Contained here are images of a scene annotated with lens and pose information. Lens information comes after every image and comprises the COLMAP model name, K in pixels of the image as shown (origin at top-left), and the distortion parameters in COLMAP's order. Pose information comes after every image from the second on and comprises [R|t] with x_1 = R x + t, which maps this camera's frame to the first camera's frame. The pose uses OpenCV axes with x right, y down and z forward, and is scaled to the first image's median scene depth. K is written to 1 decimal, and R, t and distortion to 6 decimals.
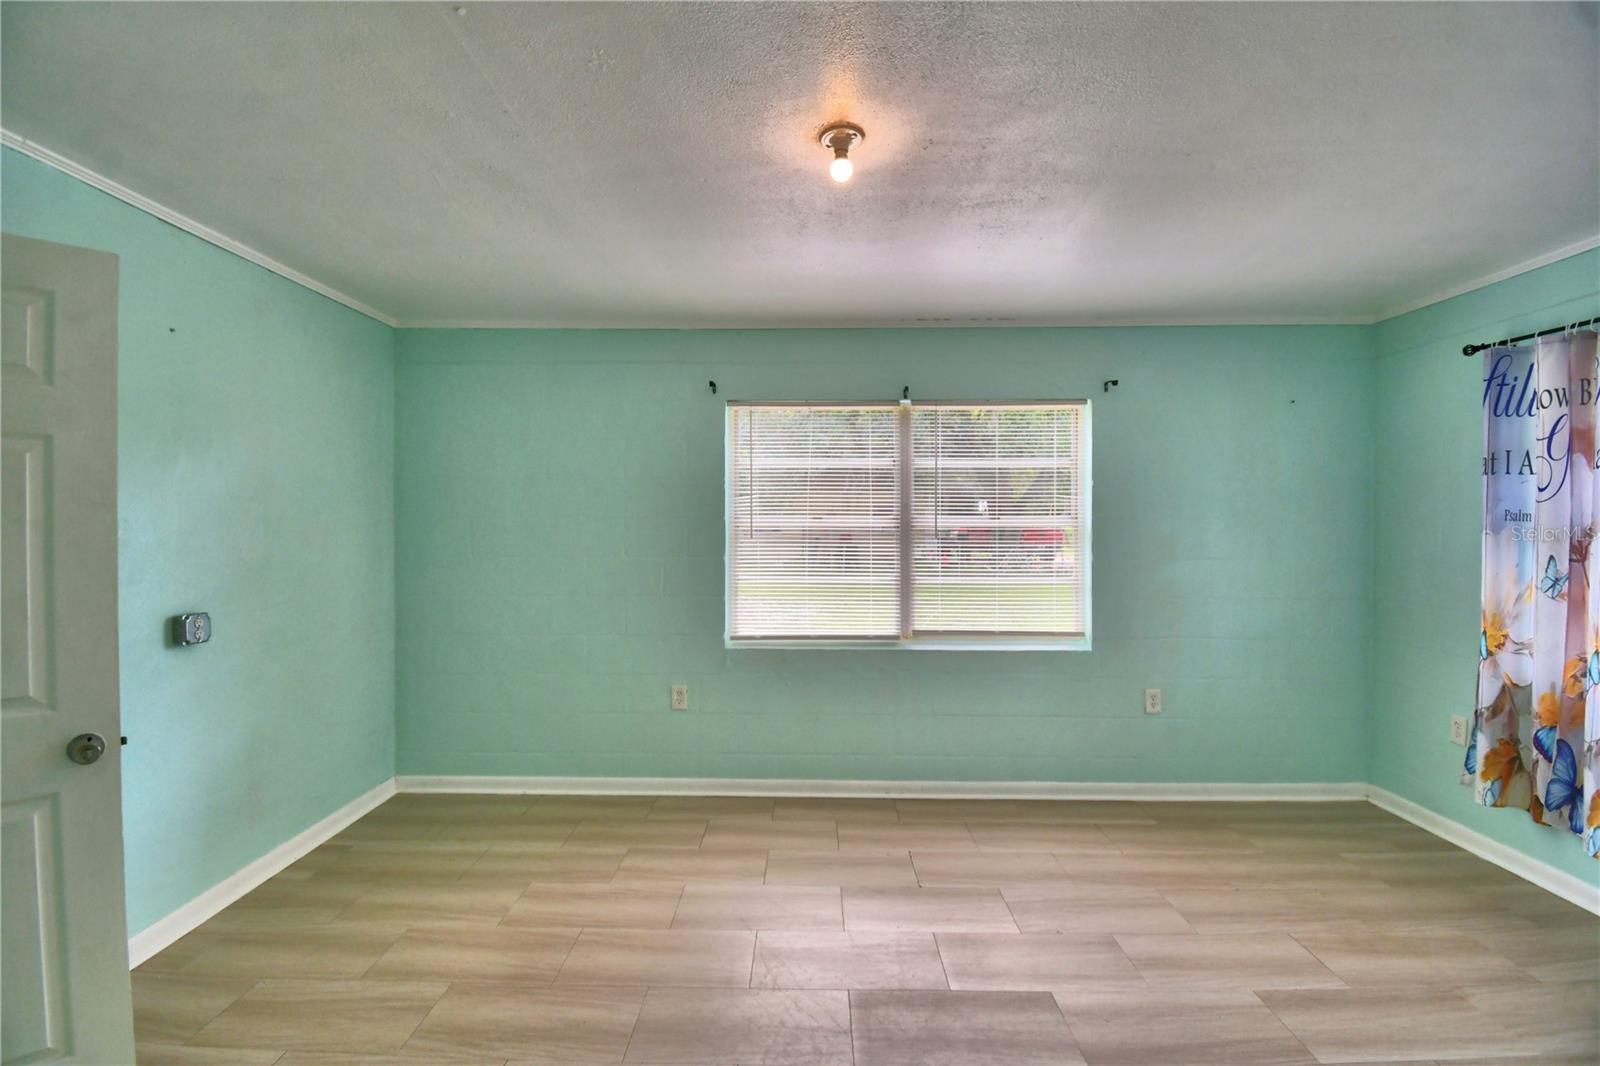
lens RADIAL K [[704.6, 0, 800.0], [0, 704.6, 533.0], [0, 0, 1]] dist [0.001214, 0.000150]
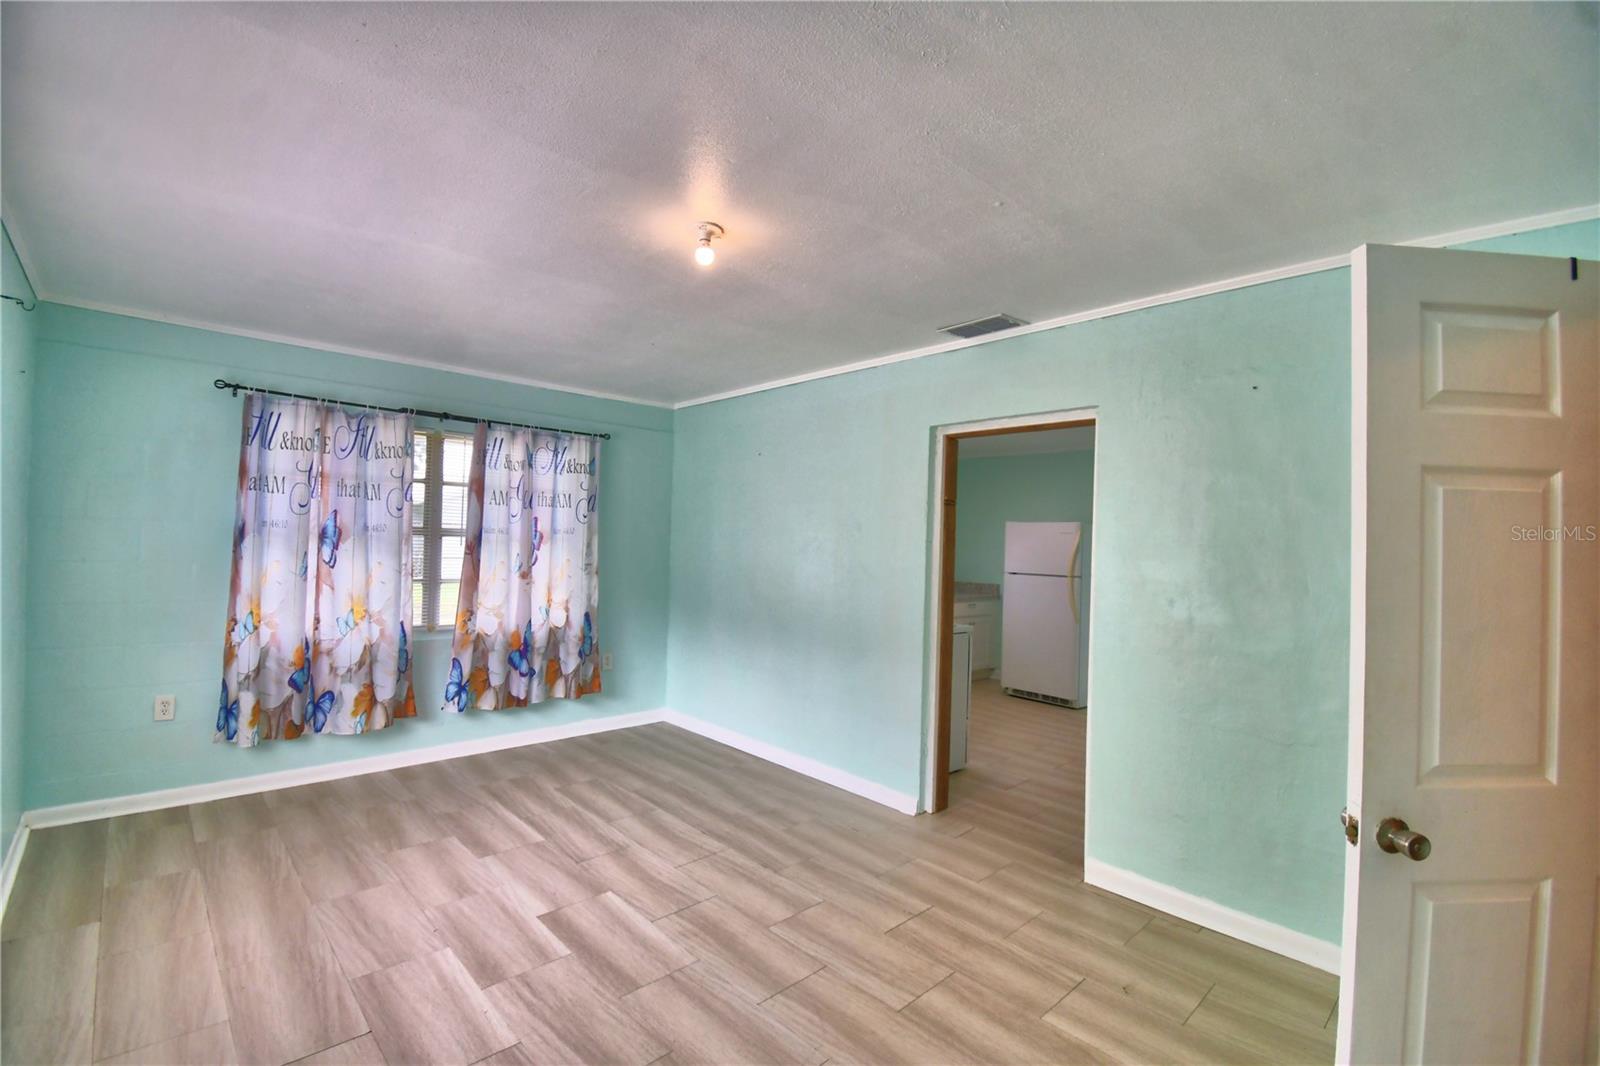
lens RADIAL K [[704.6, 0, 800.0], [0, 704.6, 533.0], [0, 0, 1]] dist [0.001214, 0.000150]
pose [[-0.697105, -0.004882, 0.716952, -0.681245], [-0.022016, 0.999651, -0.014600, -0.006955], [-0.716631, -0.025962, -0.696970, 1.253402]]
